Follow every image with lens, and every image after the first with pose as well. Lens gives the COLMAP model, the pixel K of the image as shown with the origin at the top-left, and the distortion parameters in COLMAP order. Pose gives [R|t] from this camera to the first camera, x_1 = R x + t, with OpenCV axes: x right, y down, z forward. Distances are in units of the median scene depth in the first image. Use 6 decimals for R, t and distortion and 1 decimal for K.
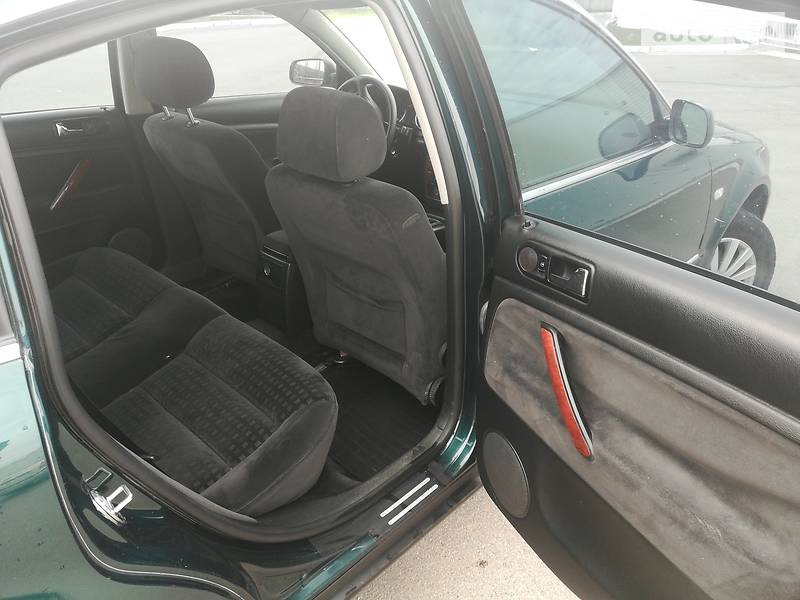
lens RADIAL K [[597.5, 0, 396.2], [0, 597.5, 297.8], [0, 0, 1]] dist [0.044892, -0.059871]
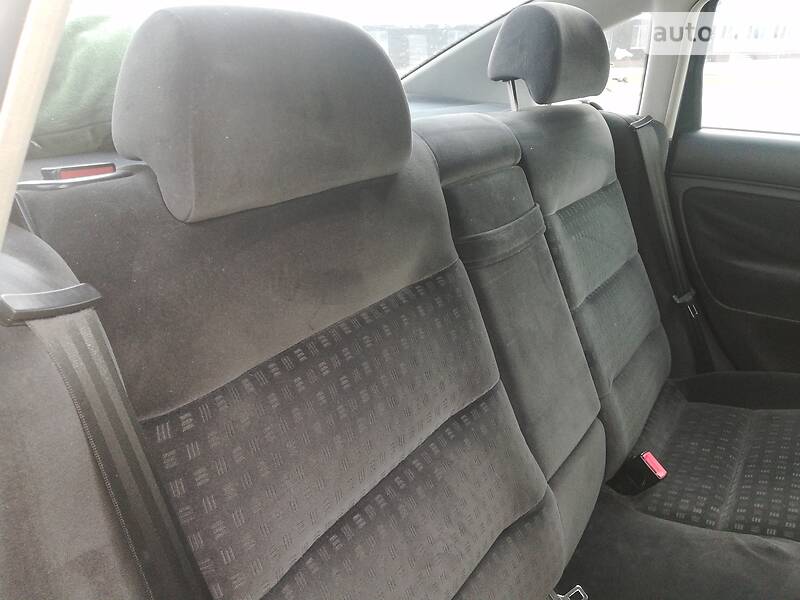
lens RADIAL K [[614.5, 0, 398.0], [0, 614.5, 294.7], [0, 0, 1]] dist [0.050344, -0.054406]
pose [[0.159826, 0.356577, -0.920494, -0.088157], [-0.456180, 0.853619, 0.251464, -0.109151], [0.875417, 0.379720, 0.299094, 0.451769]]
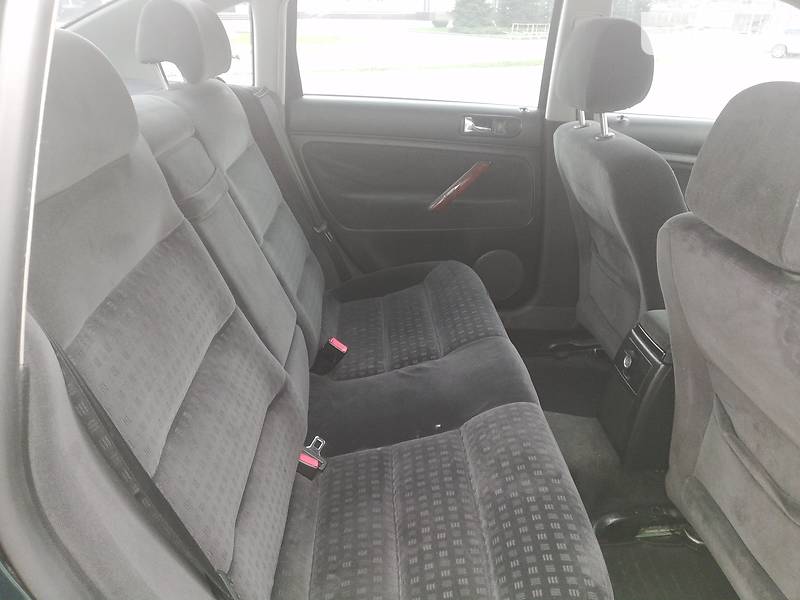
lens RADIAL K [[597.5, 0, 396.2], [0, 597.5, 297.8], [0, 0, 1]] dist [0.044892, -0.059871]
pose [[0.718019, 0.304390, -0.625936, -0.002324], [-0.336998, 0.938899, 0.070008, -0.074623], [0.609001, 0.160672, 0.776726, 0.323595]]
